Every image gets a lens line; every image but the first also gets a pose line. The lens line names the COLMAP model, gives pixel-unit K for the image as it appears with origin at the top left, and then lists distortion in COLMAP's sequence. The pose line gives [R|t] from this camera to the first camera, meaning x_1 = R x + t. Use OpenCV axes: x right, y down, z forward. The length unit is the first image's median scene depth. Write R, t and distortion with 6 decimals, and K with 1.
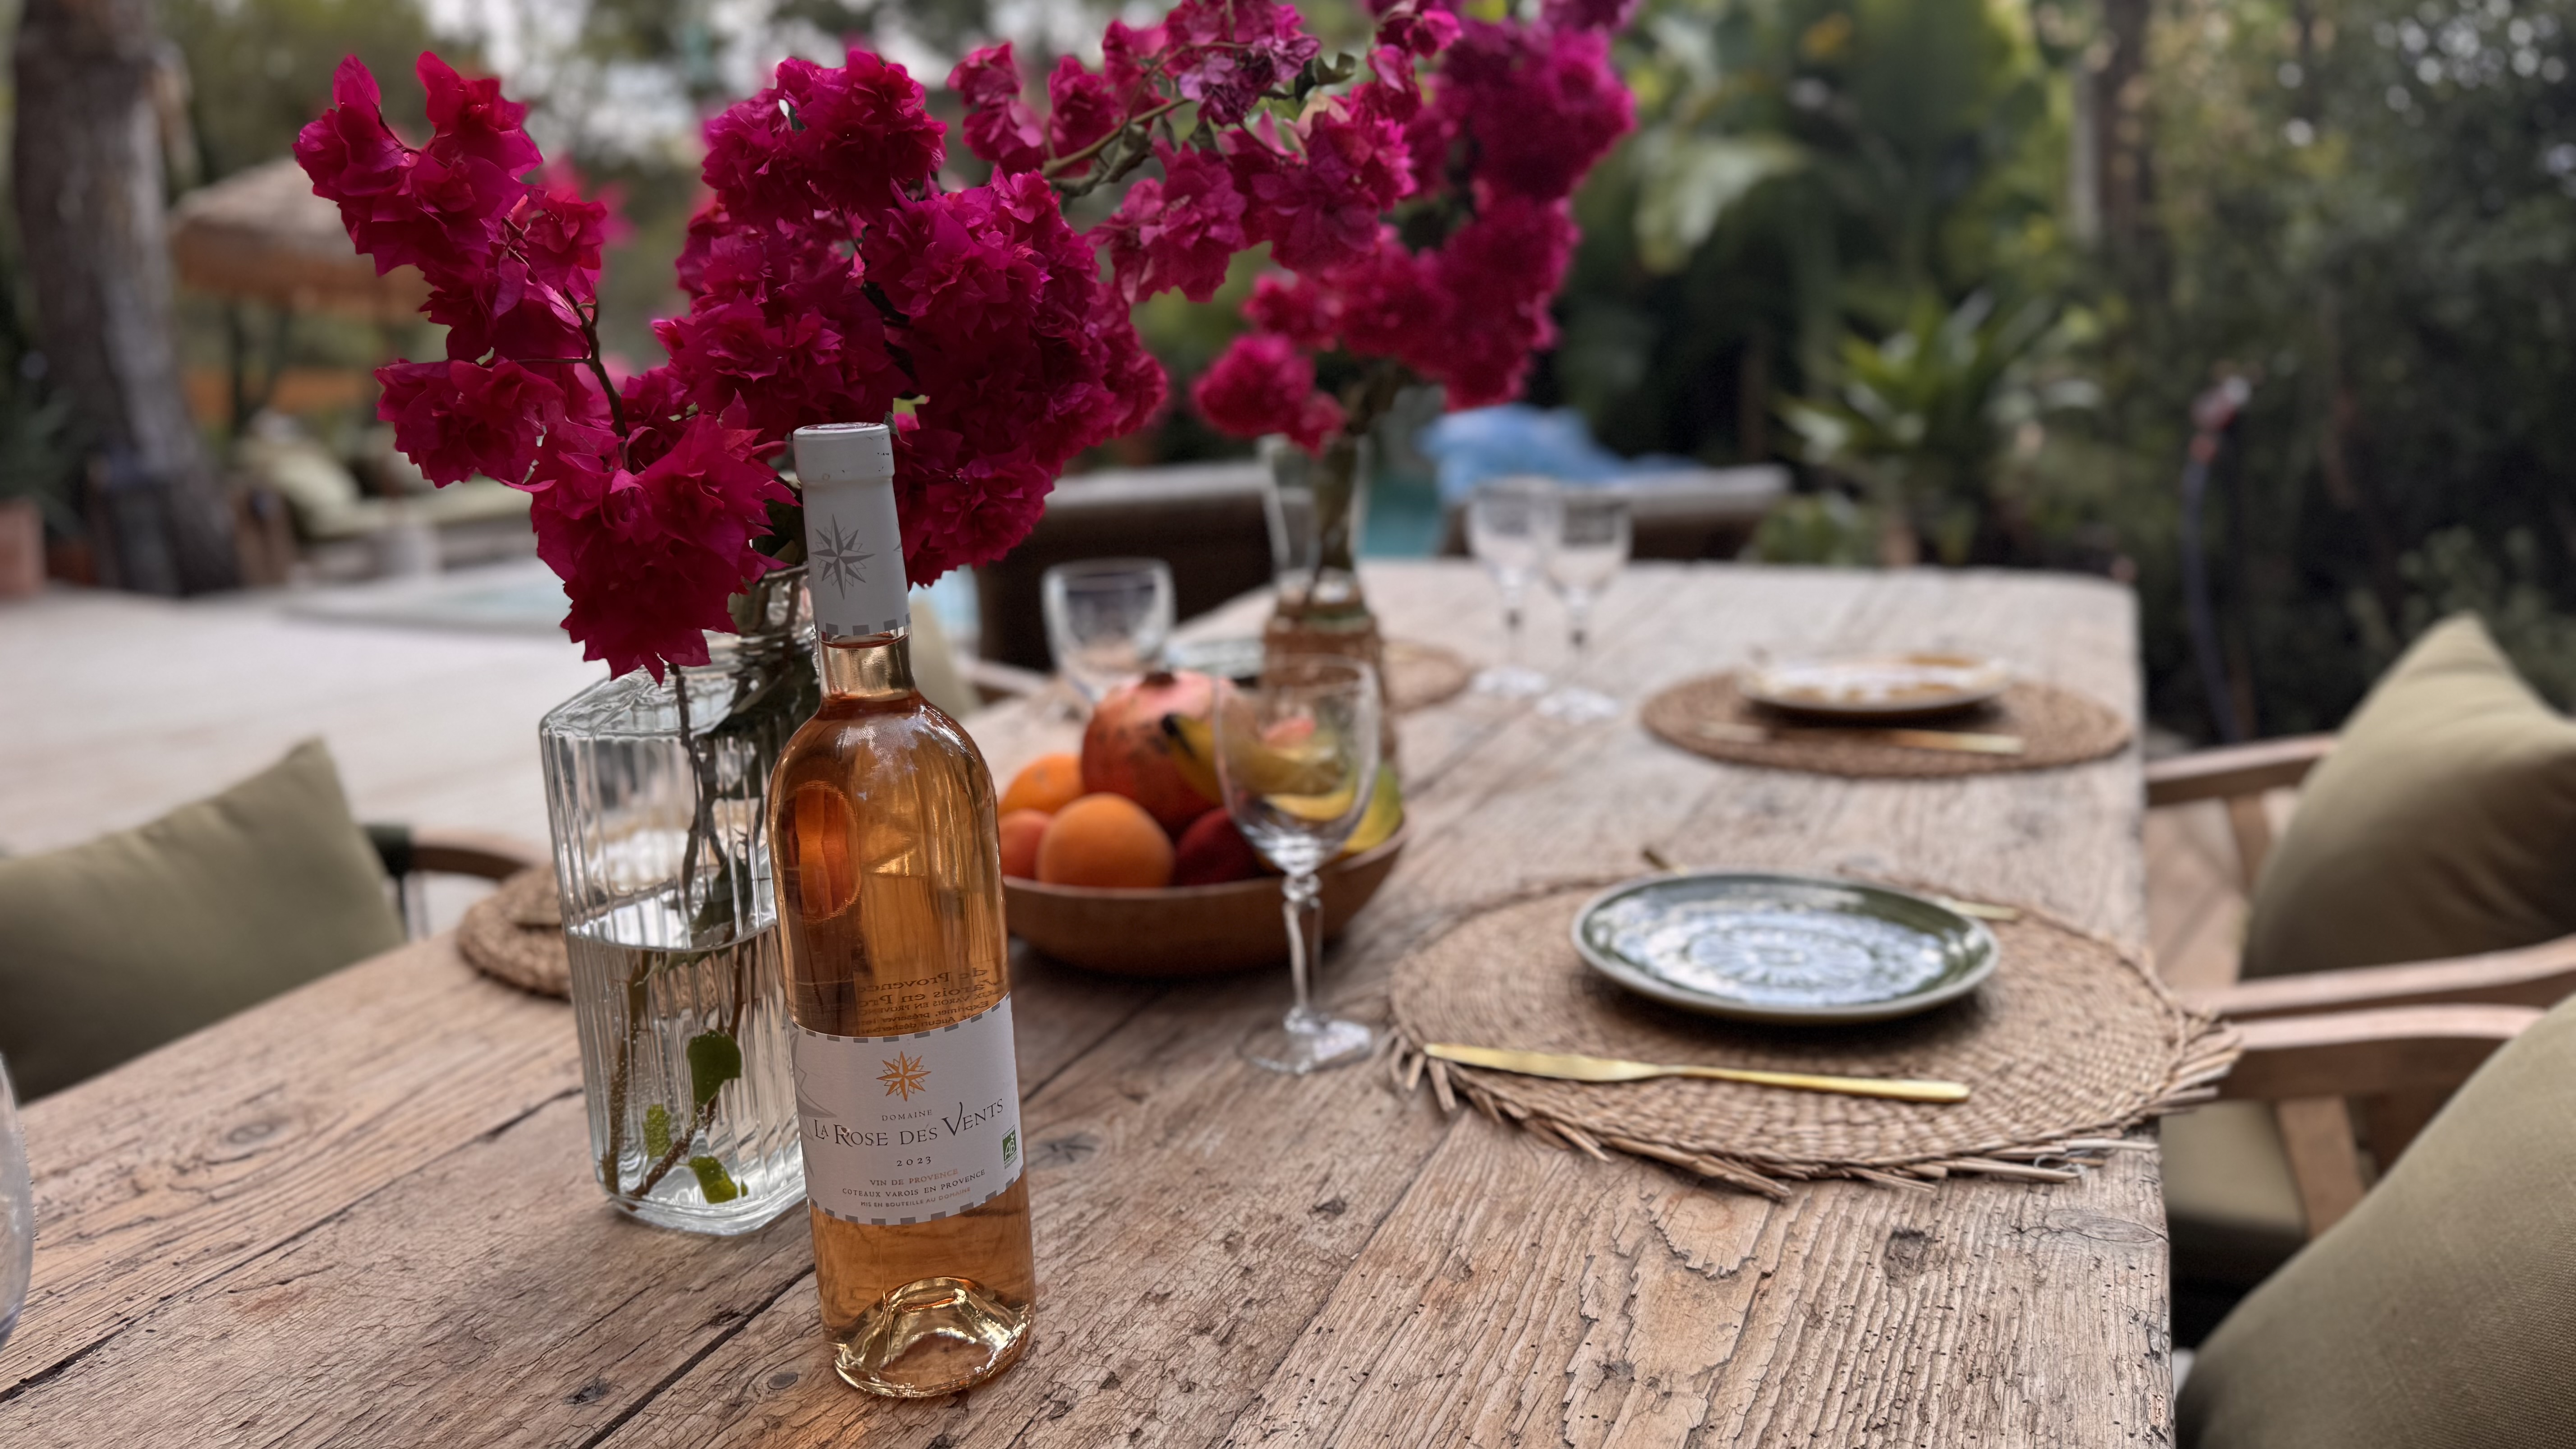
lens RADIAL K [[1826.3, 0, 1280.1], [0, 1826.3, 727.5], [0, 0, 1]] dist [0.185759, -0.392274]
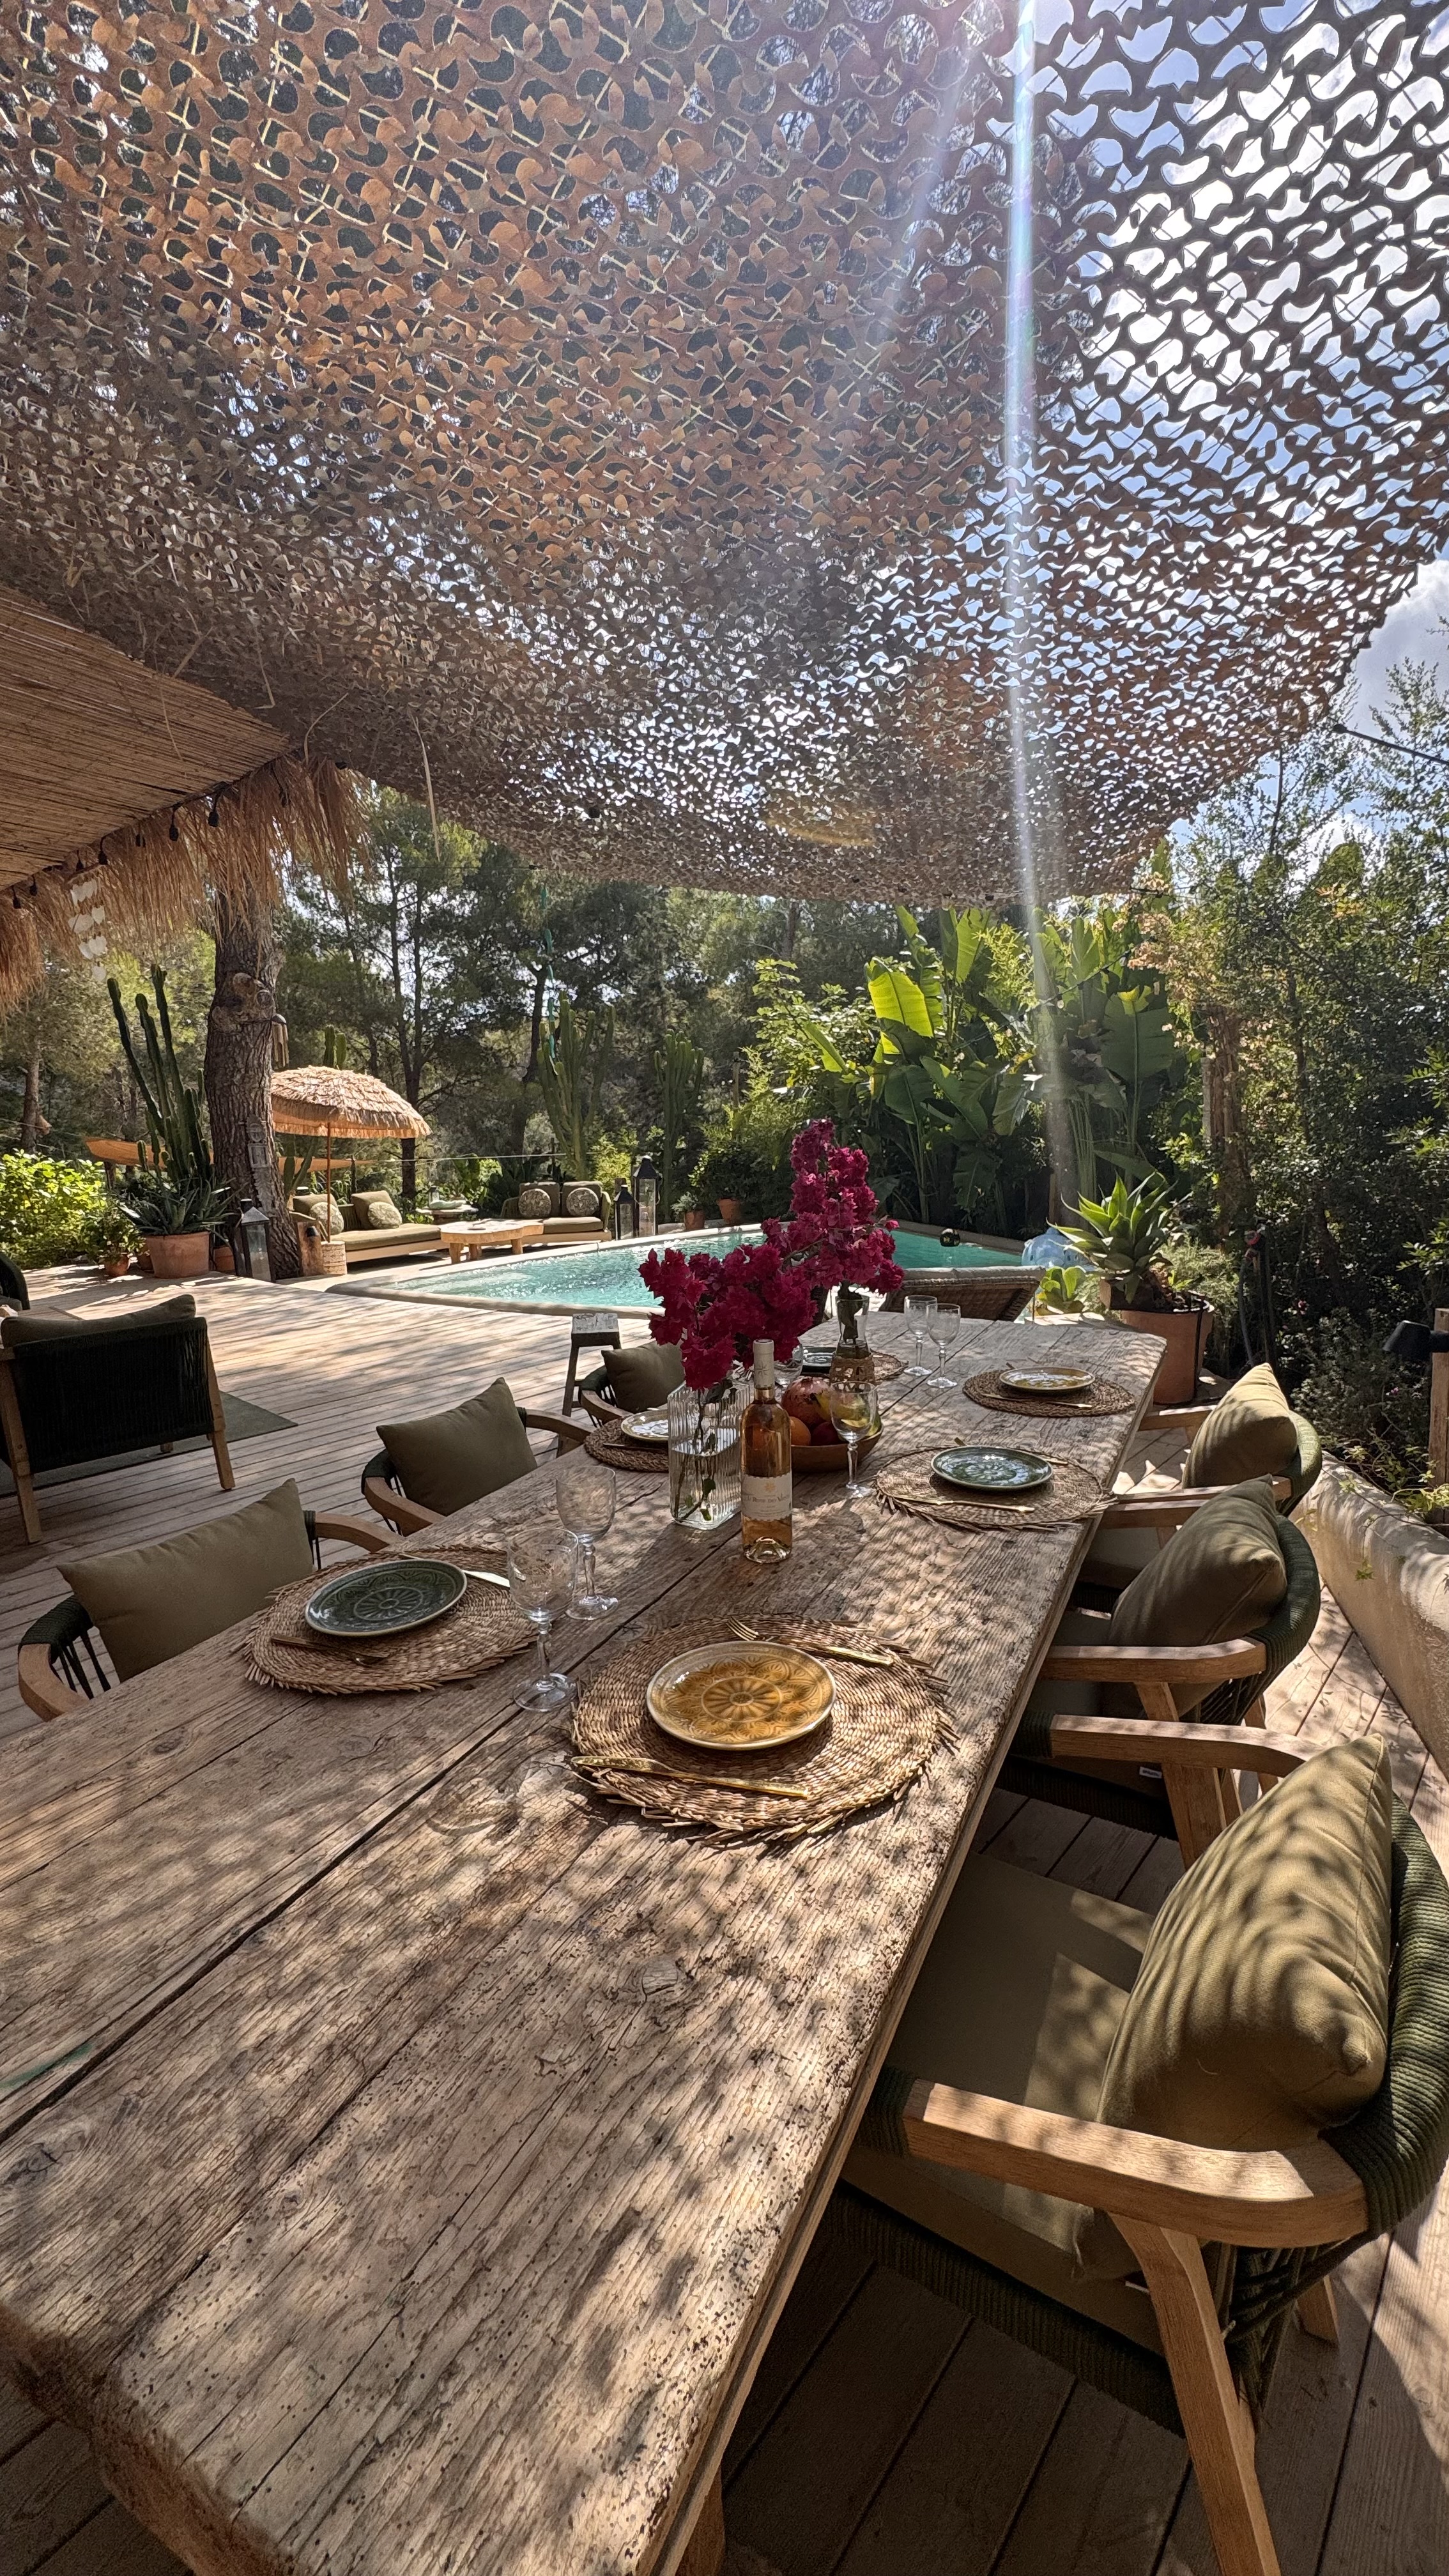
lens RADIAL K [[1038.6, 0, 726.4], [0, 1038.6, 1281.7], [0, 0, 1]] dist [-0.001431, -0.000479]
pose [[0.997371, 0.031039, -0.065475, -0.122038], [-0.035154, 0.997415, -0.062666, -0.105644], [0.063361, 0.064803, 0.995885, -1.141079]]
